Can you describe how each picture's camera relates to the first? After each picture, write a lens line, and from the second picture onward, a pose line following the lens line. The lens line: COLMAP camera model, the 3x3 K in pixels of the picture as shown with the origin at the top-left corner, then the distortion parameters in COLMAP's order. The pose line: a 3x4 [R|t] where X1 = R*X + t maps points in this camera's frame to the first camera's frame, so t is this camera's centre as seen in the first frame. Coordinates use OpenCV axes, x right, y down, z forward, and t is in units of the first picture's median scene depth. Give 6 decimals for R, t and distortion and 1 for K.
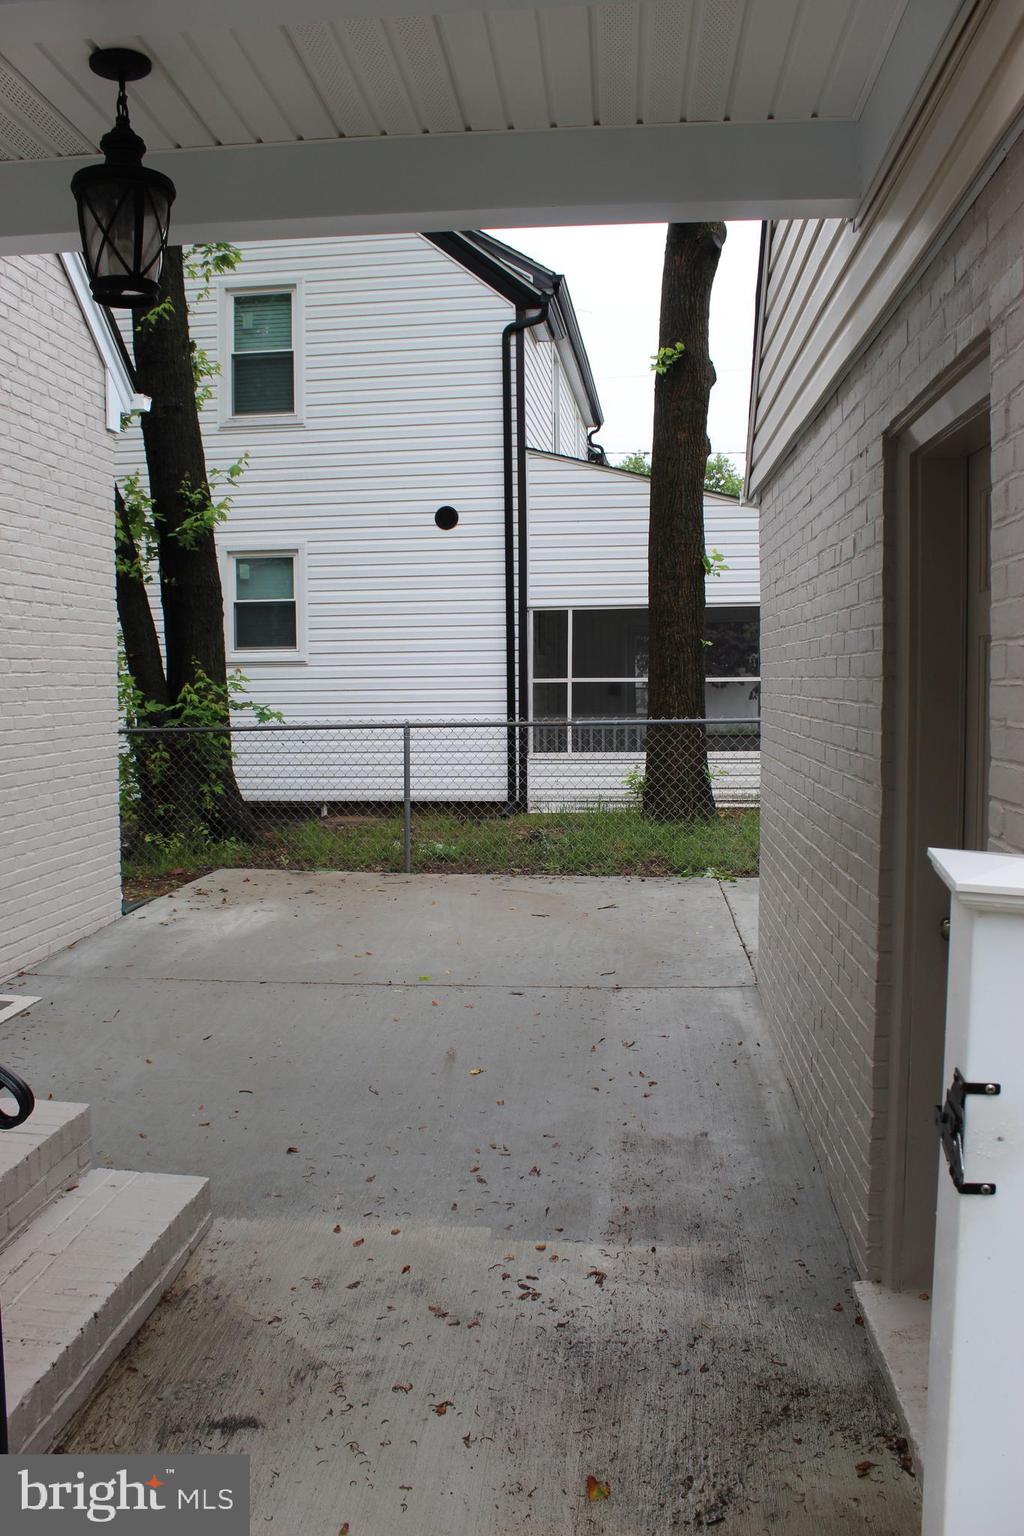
lens RADIAL K [[1274.1, 0, 512.0], [0, 1274.1, 768.0], [0, 0, 1]] dist [-0.155678, 0.149269]
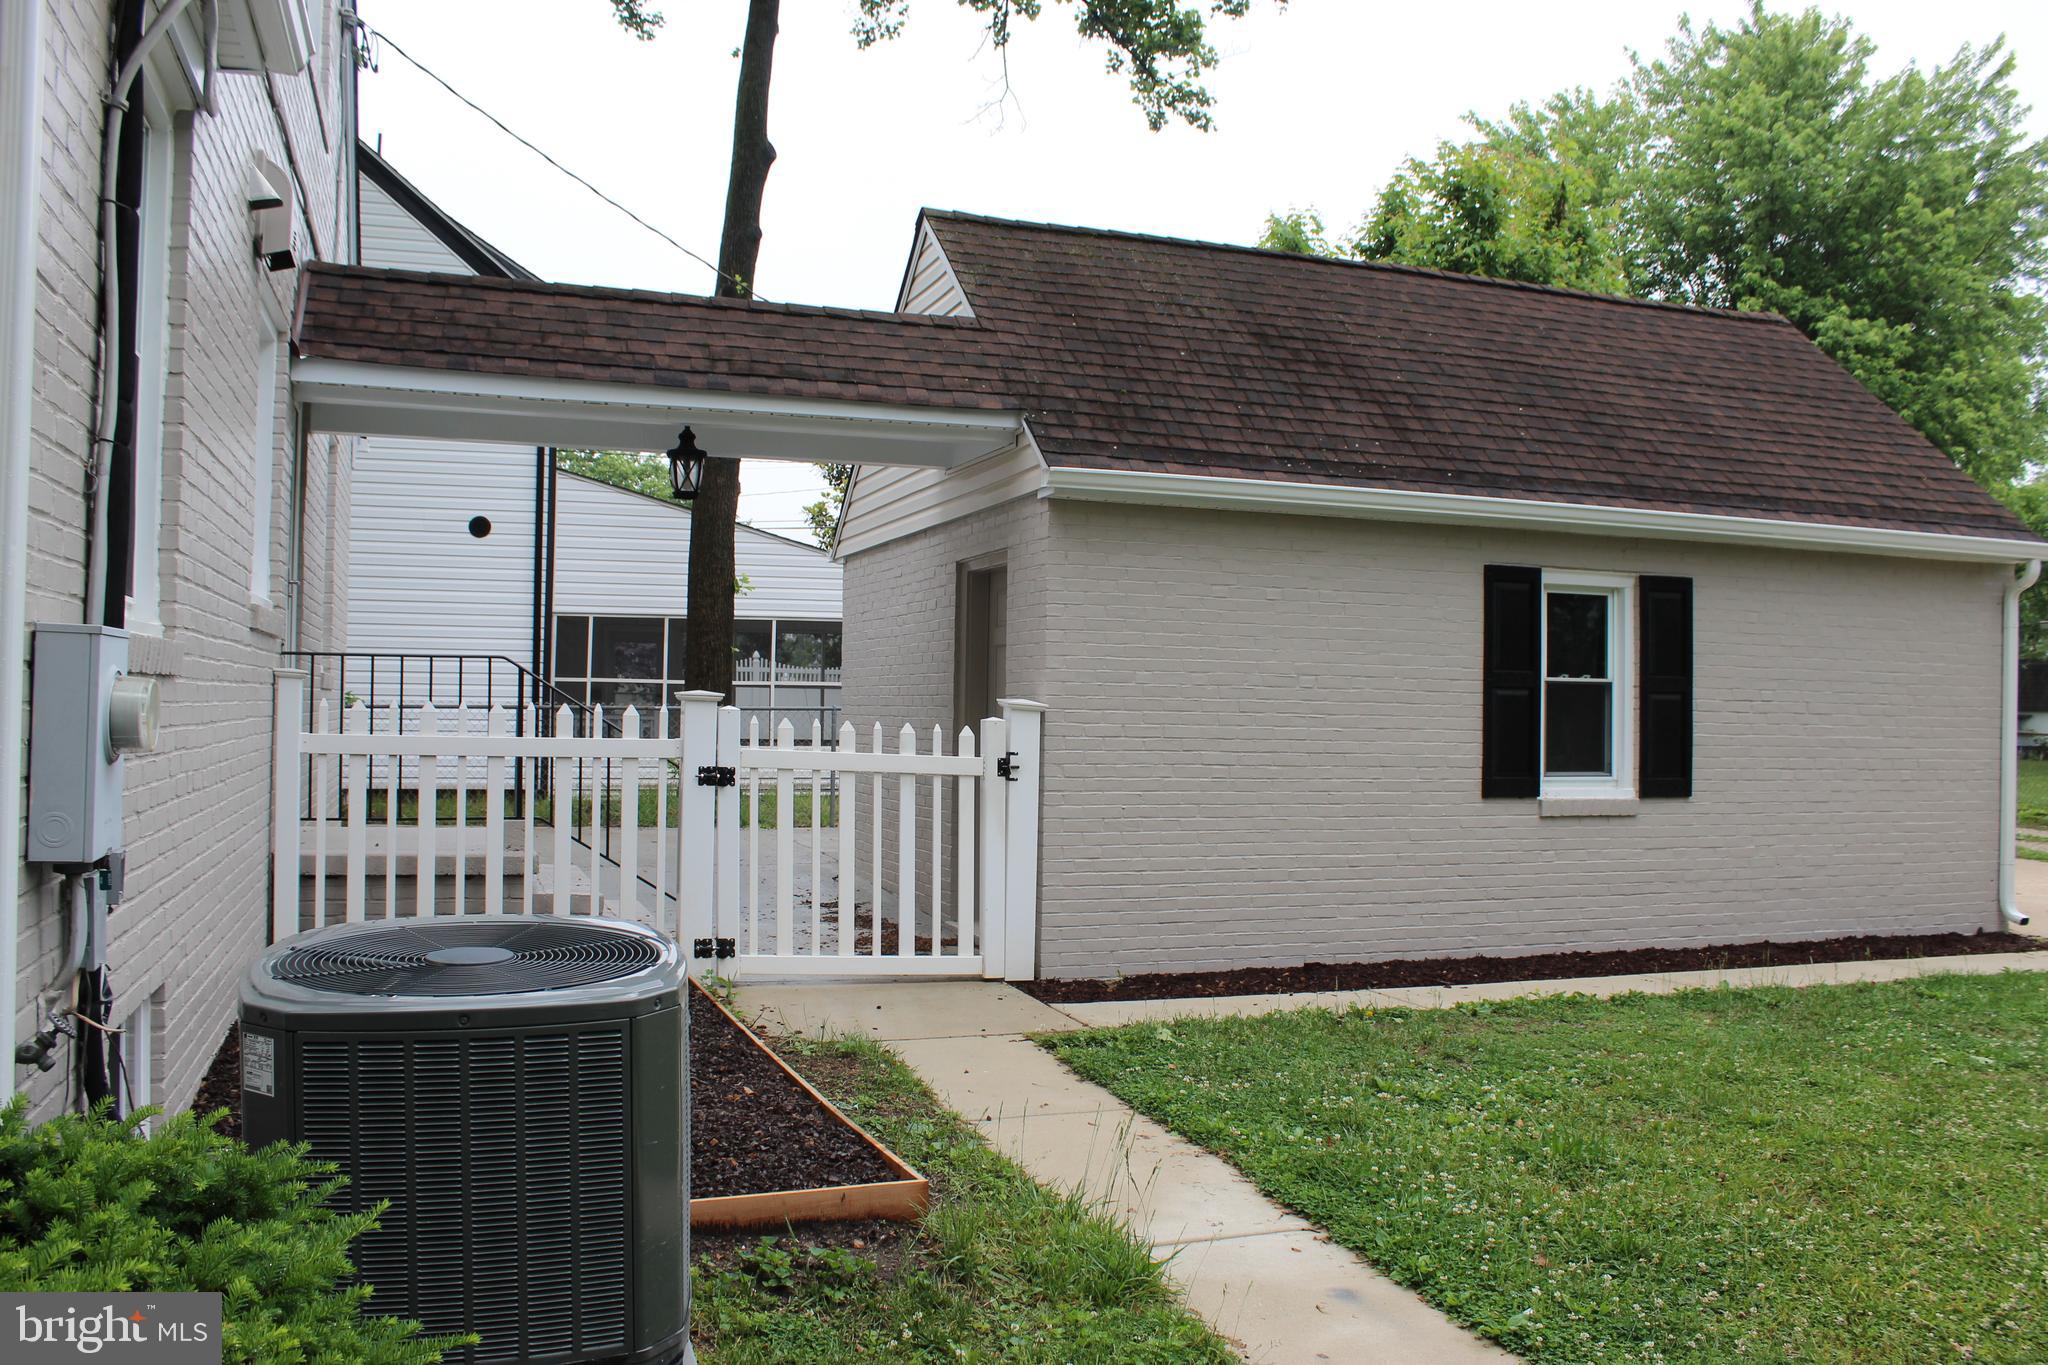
lens RADIAL K [[1698.8, 0, 1024.0], [0, 1698.8, 682.5], [0, 0, 1]] dist [-0.155678, 0.149269]
pose [[0.906950, 0.028493, 0.420273, -0.228572], [0.007436, 0.996471, -0.083604, 0.058576], [-0.421172, 0.078950, 0.903538, -0.481244]]
